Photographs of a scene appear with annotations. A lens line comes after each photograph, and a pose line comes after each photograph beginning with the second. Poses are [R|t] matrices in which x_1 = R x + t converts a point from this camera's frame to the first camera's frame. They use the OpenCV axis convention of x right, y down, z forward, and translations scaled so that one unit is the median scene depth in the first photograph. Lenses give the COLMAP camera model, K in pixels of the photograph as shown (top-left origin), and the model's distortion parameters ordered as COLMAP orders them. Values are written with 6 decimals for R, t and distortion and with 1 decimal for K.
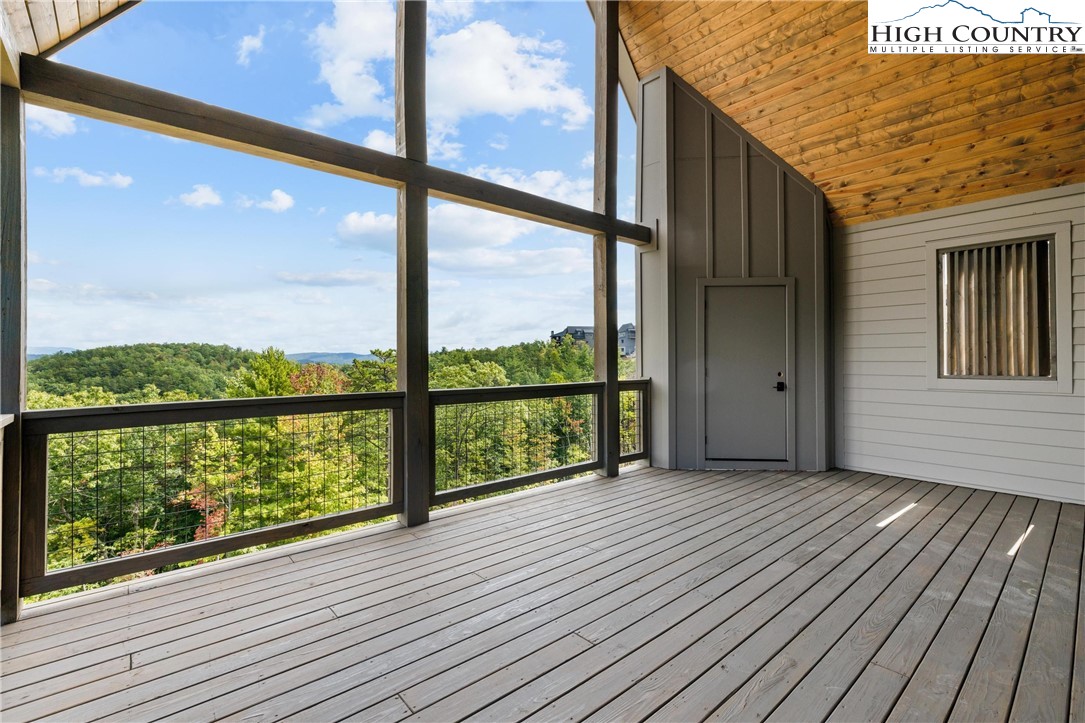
lens RADIAL K [[485.9, 0, 544.2], [0, 485.9, 349.7], [0, 0, 1]] dist [0.000592, 0.000365]
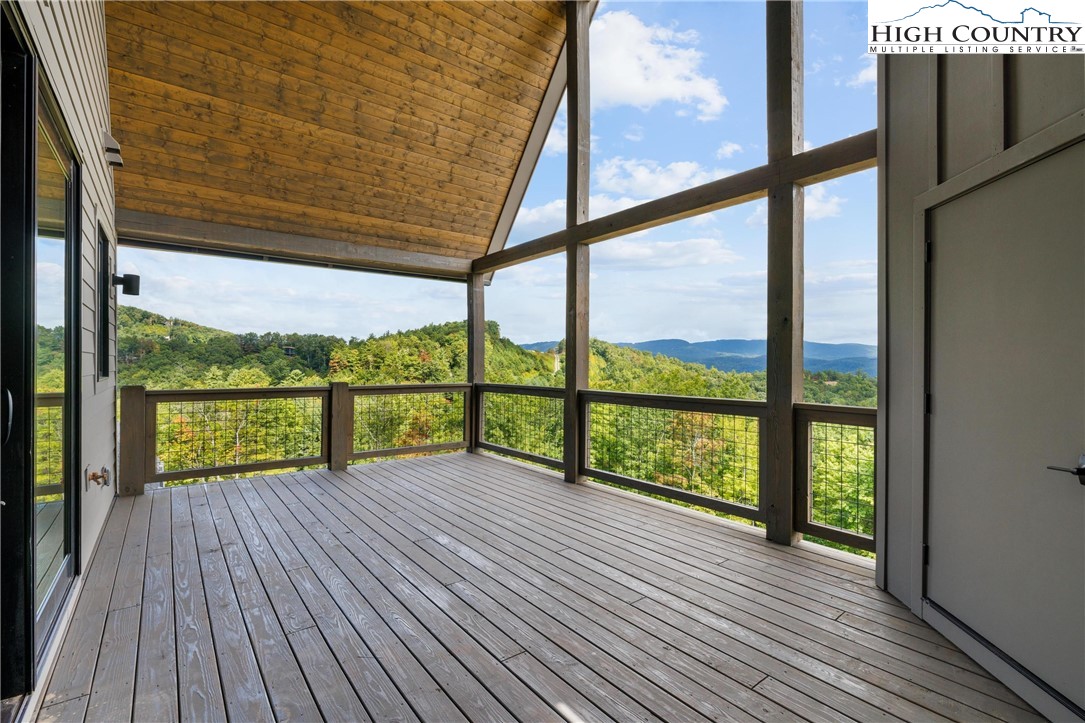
lens RADIAL K [[492.1, 0, 542.5], [0, 492.1, 361.5], [0, 0, 1]] dist [-0.000599, 0.004445]
pose [[-0.057557, -0.002944, -0.998338, 1.015992], [0.015026, 0.999880, -0.003815, 0.005454], [0.998229, -0.015220, -0.057506, 0.853714]]
